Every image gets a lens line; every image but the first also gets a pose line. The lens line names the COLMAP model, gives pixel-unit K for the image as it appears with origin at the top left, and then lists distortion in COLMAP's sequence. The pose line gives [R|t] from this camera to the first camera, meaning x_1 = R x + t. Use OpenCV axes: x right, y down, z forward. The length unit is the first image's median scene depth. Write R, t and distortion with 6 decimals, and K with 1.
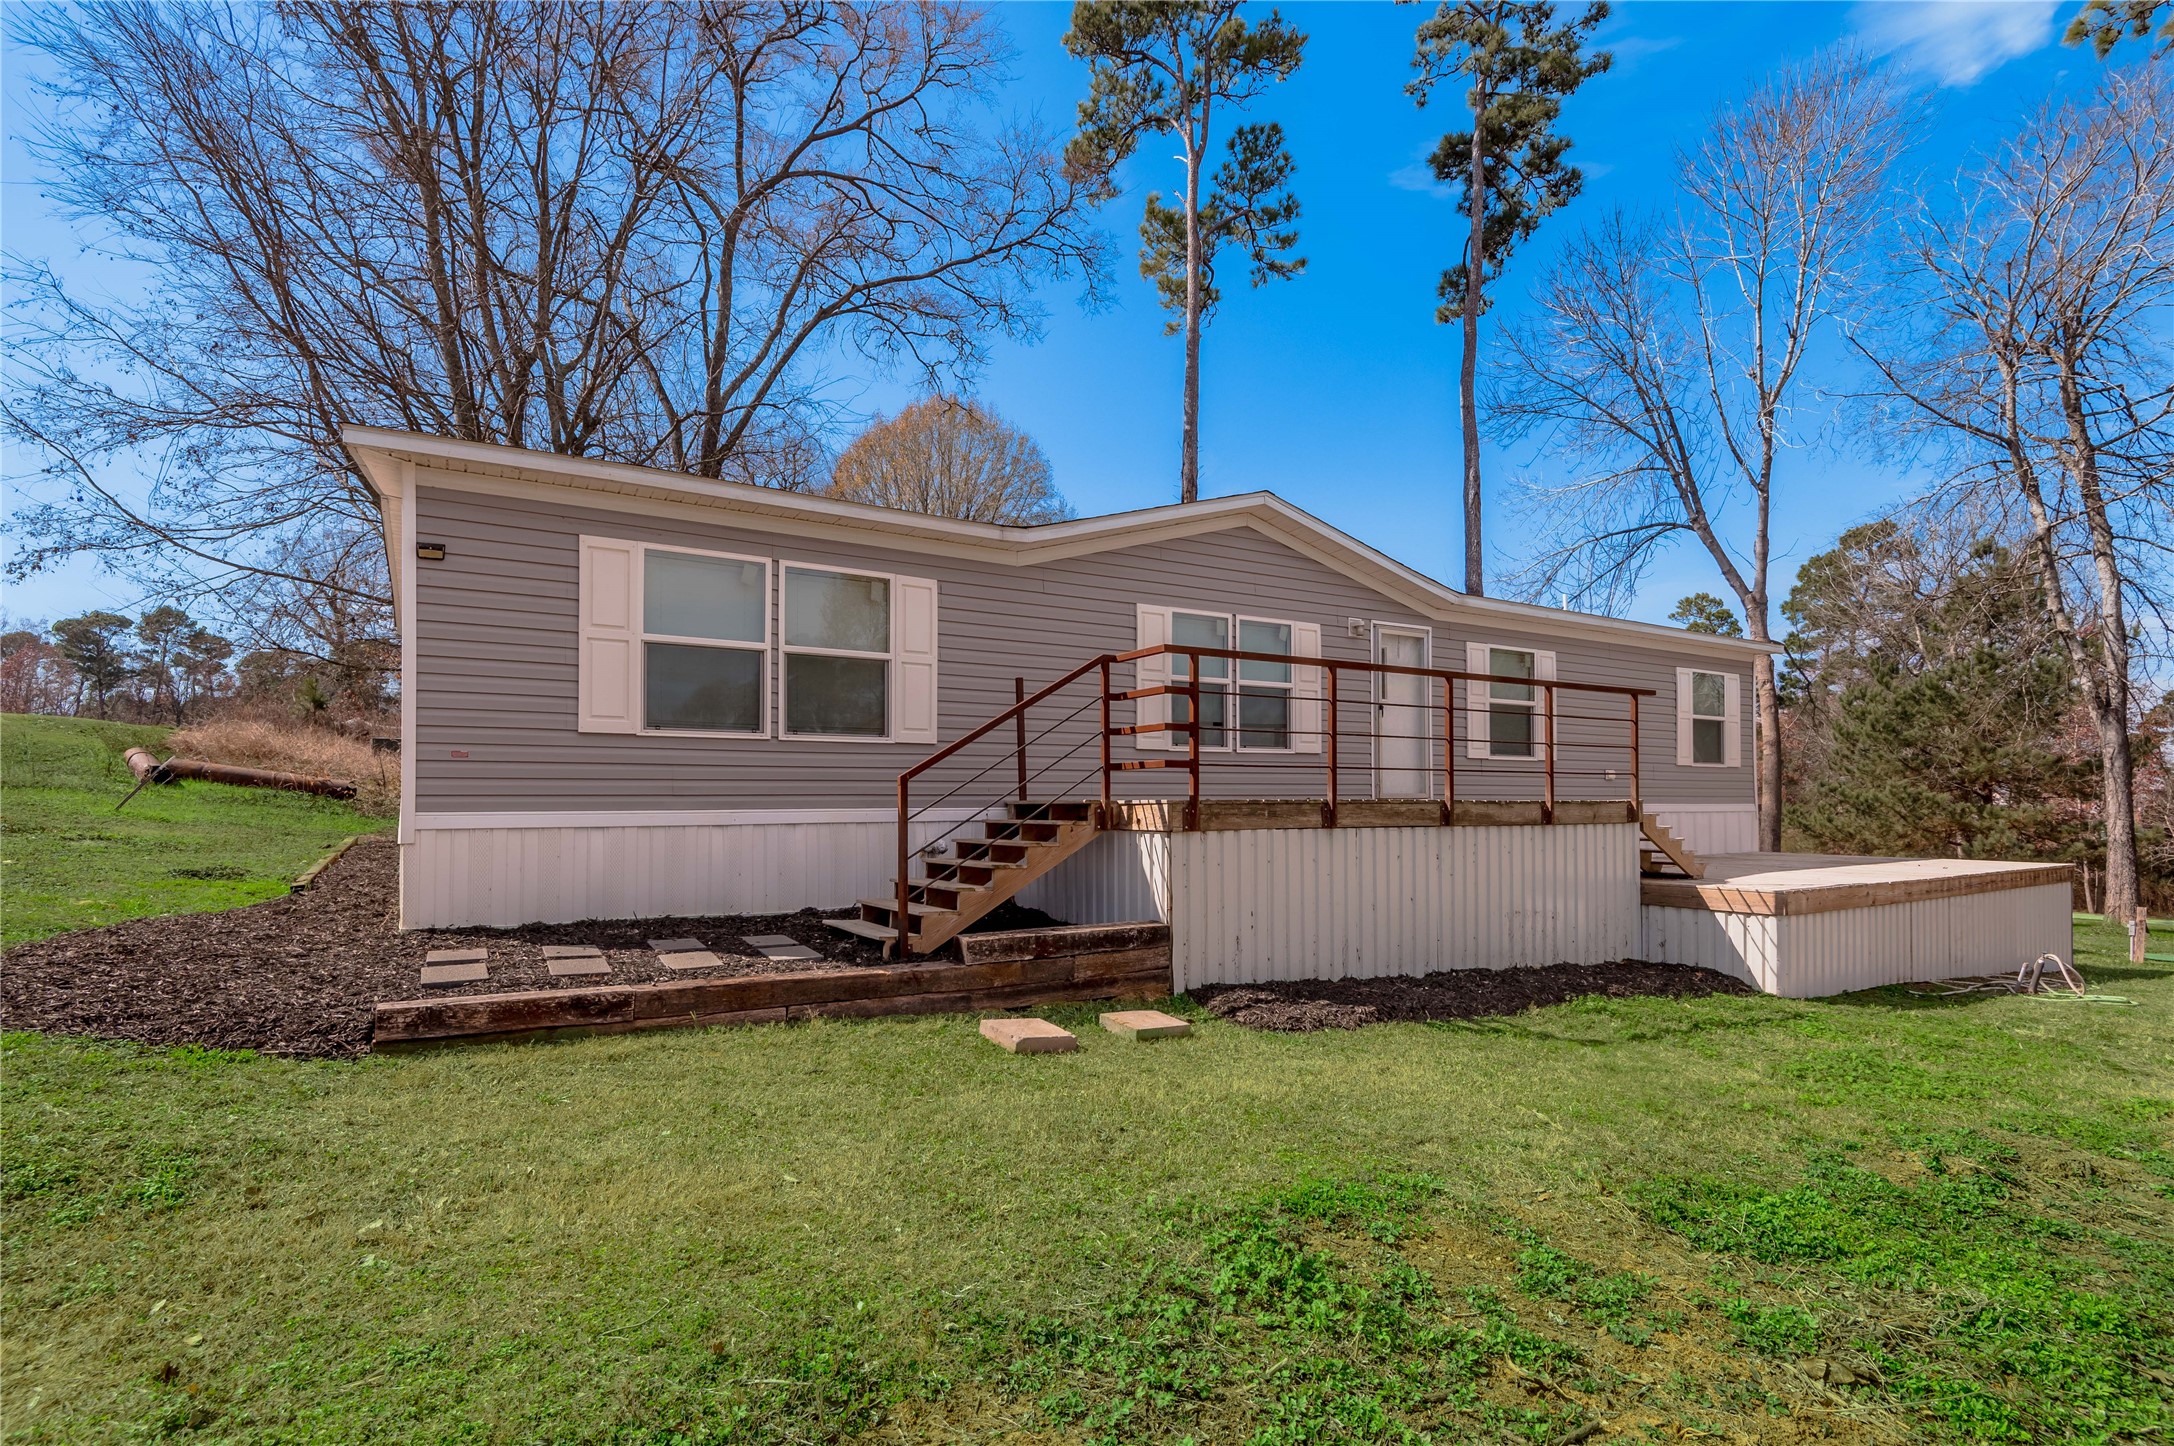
lens RADIAL K [[1022.5, 0, 1100.1], [0, 1022.5, 717.1], [0, 0, 1]] dist [0.026297, -0.013128]
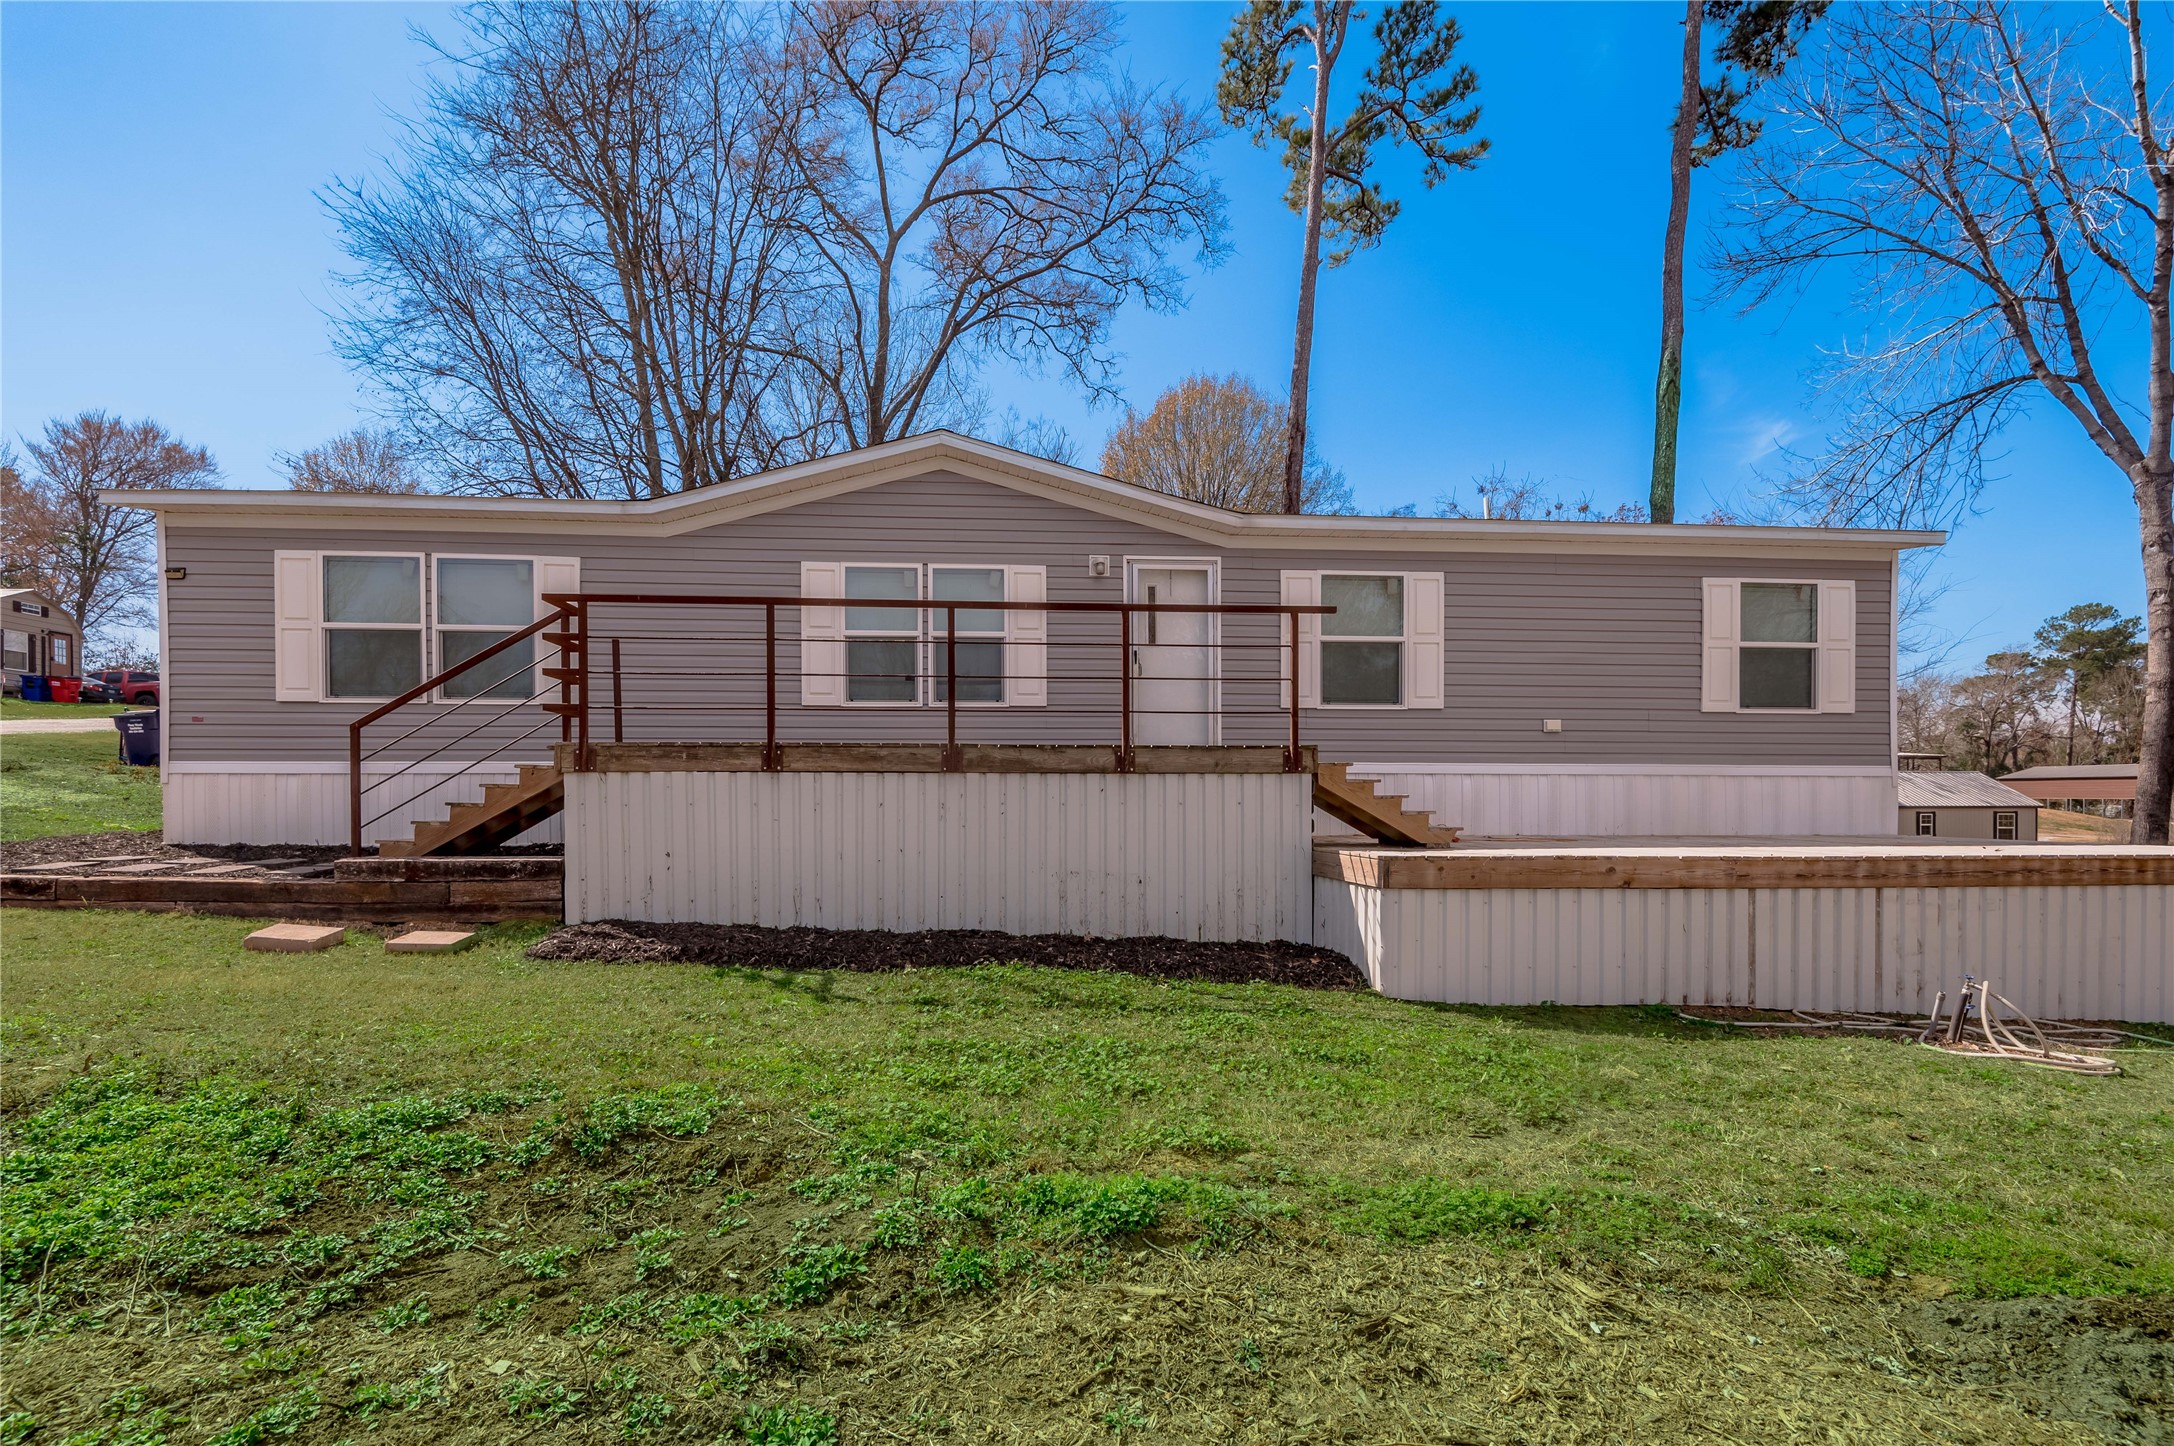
lens RADIAL K [[1022.5, 0, 1097.1], [0, 1022.5, 726.9], [0, 0, 1]] dist [0.026297, -0.013128]
pose [[0.890920, -0.027901, -0.453302, 0.801586], [0.035912, 0.999314, 0.009073, 0.057836], [0.452738, -0.024363, 0.891311, 0.233912]]
